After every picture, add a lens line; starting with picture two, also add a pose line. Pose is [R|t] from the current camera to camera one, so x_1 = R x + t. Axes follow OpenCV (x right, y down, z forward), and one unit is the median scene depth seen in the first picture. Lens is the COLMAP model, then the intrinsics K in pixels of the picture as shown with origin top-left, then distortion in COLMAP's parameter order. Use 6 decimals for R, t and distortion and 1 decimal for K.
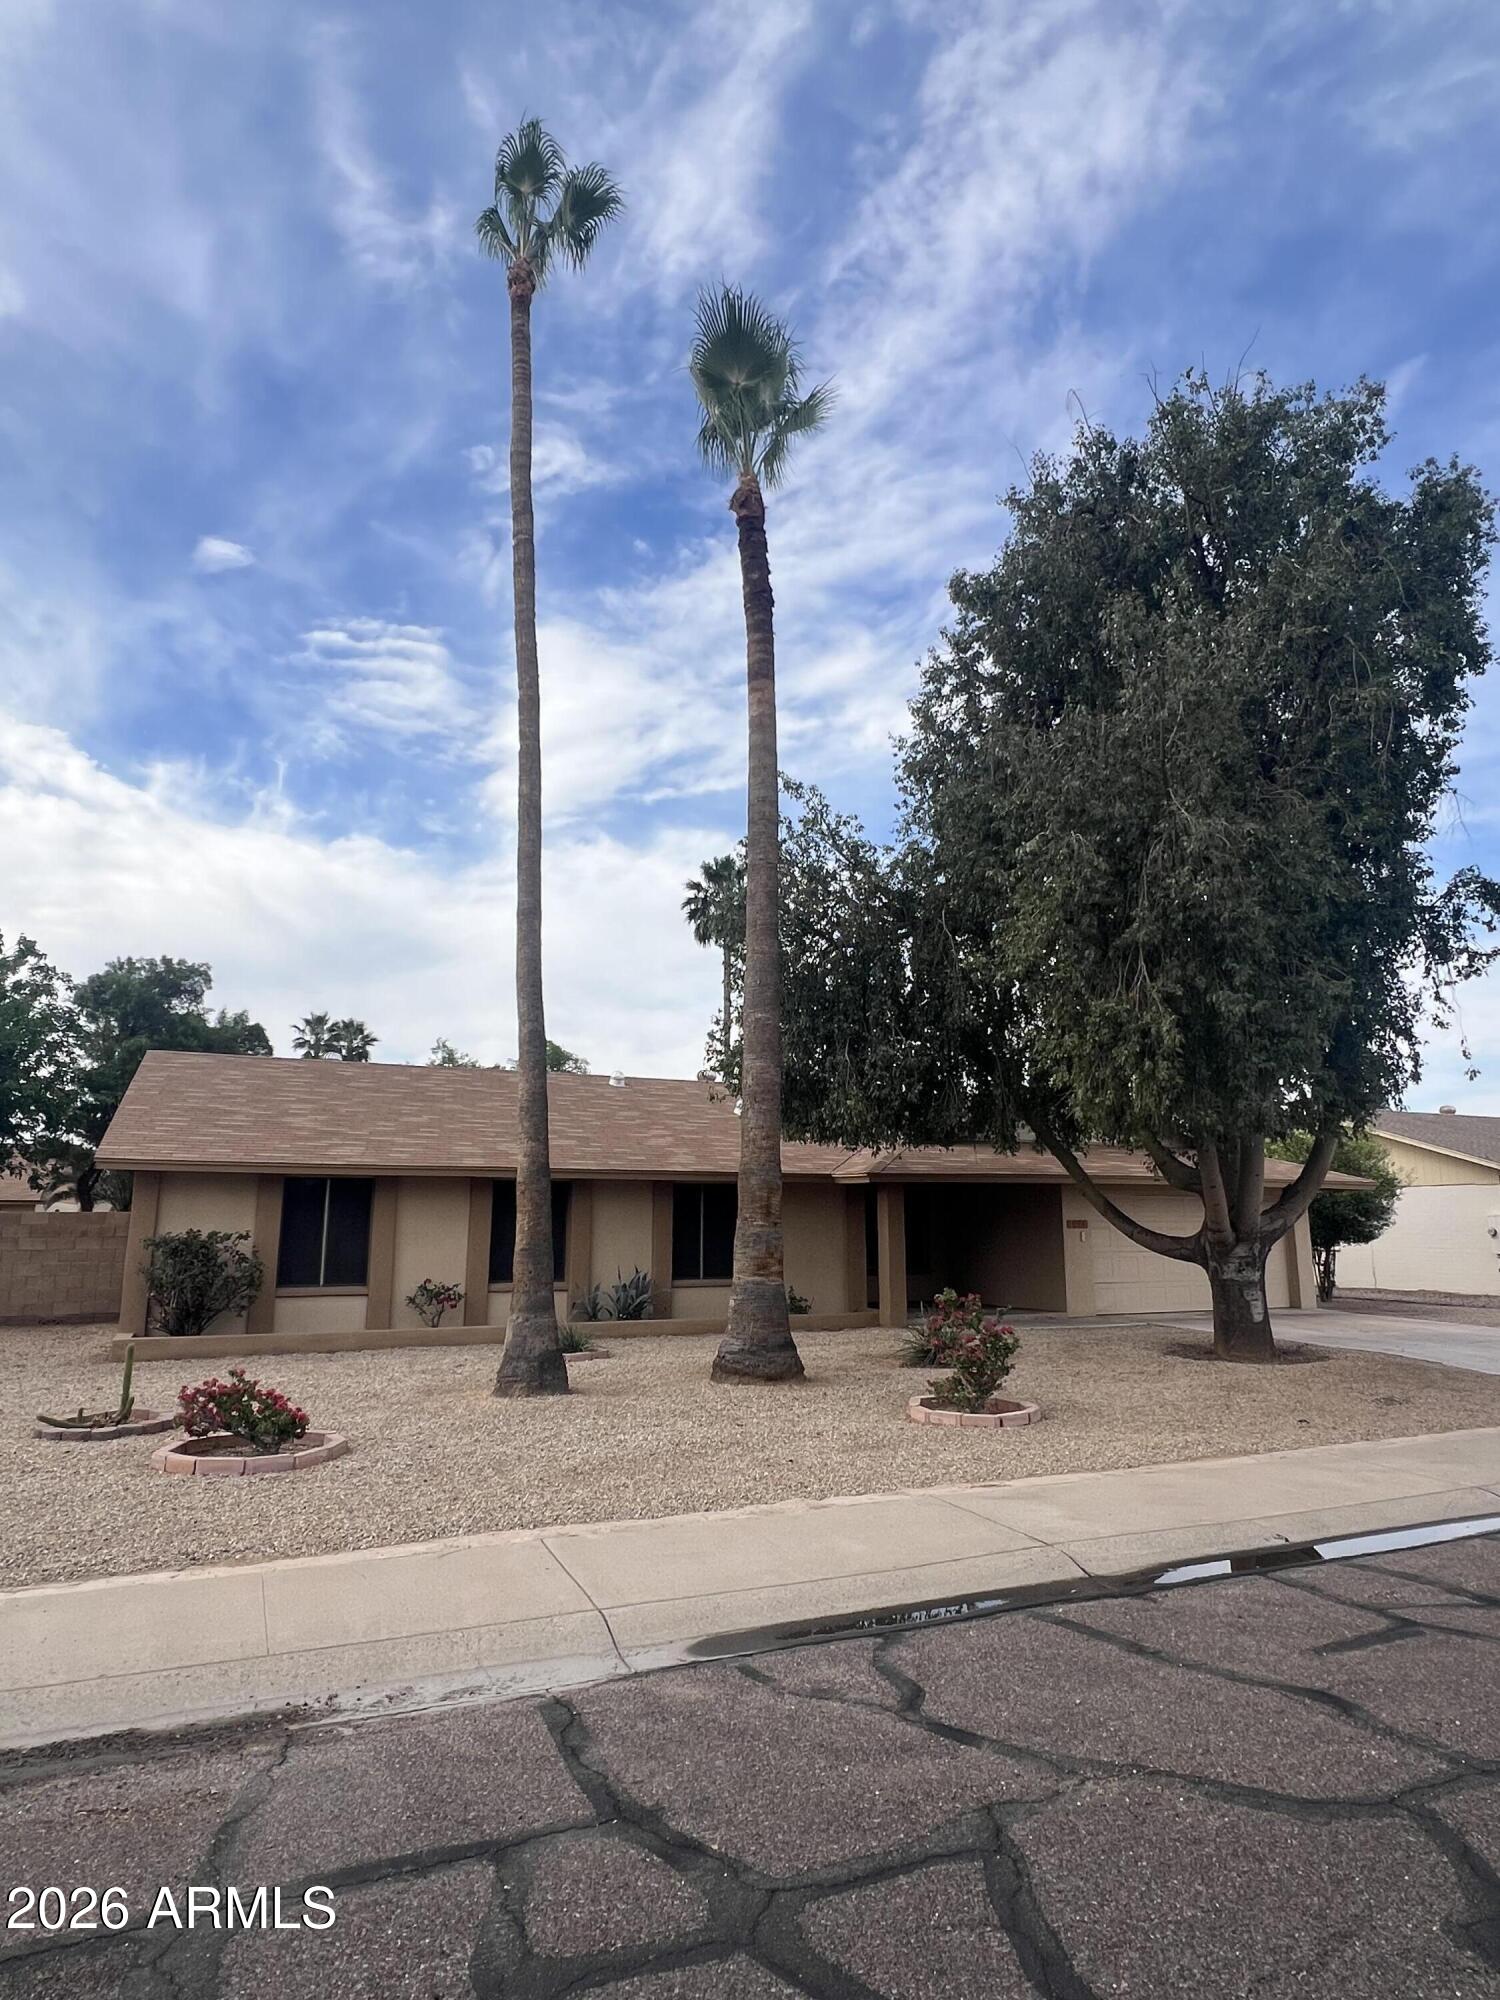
lens RADIAL K [[1146.7, 0, 750.0], [0, 1146.7, 1000.0], [0, 0, 1]] dist [0.000543, 0.000685]
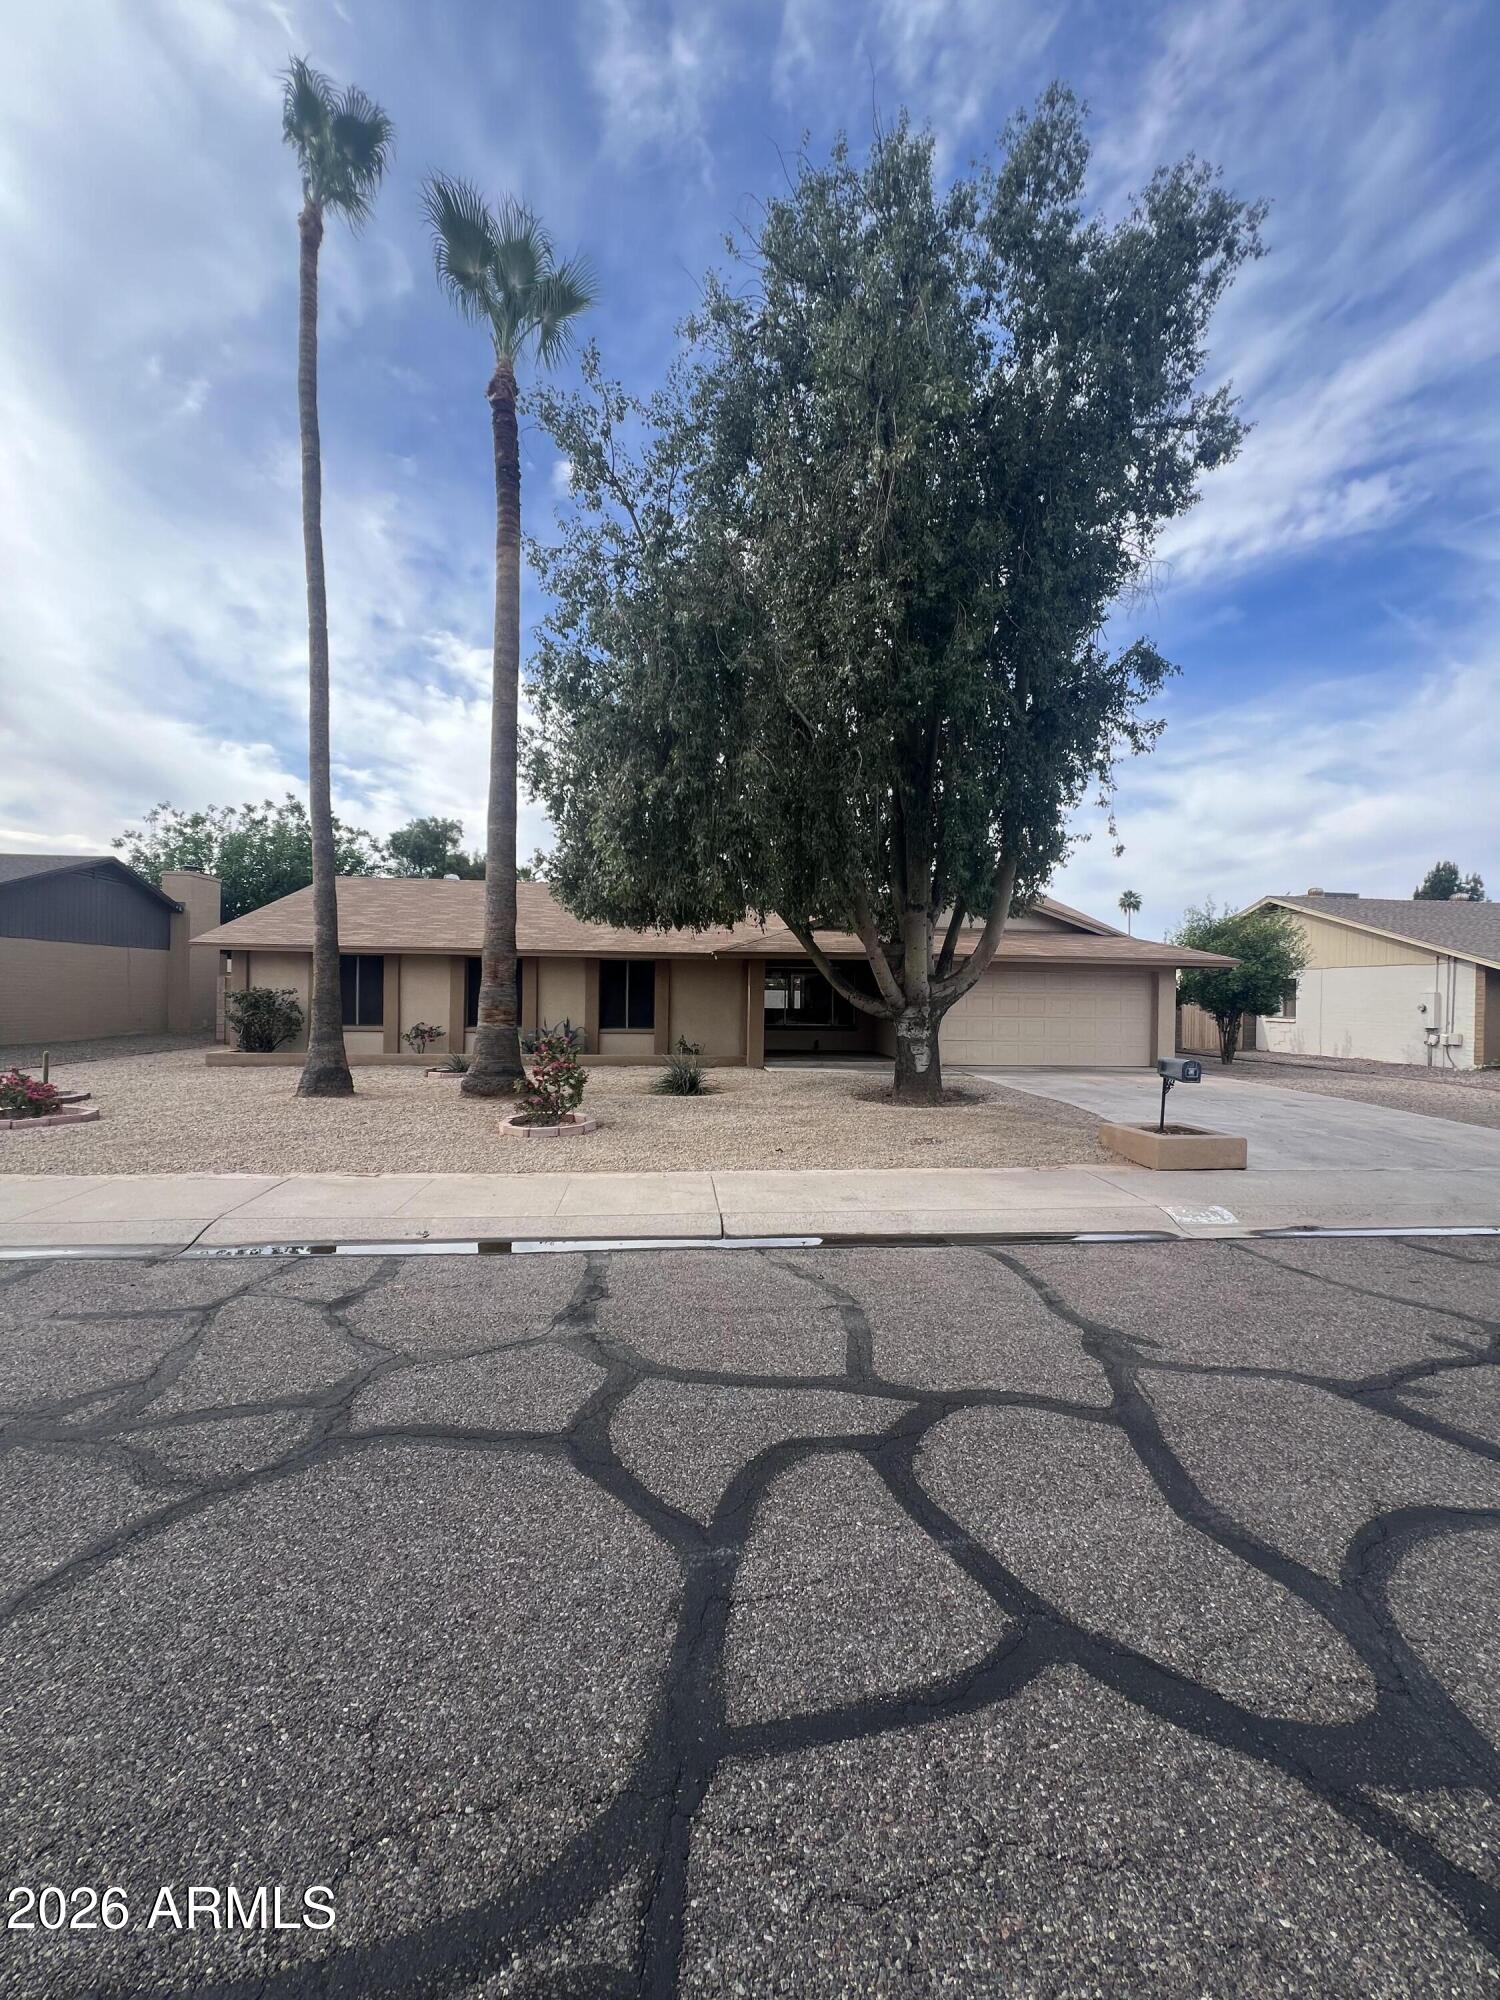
lens RADIAL K [[808.8, 0, 750.0], [0, 808.8, 1000.0], [0, 0, 1]] dist [-0.000789, 0.000137]
pose [[0.951325, 0.014681, -0.307841, 0.454676], [0.045465, 0.981251, 0.187297, 0.038340], [0.304819, -0.192176, 0.932820, 0.159434]]
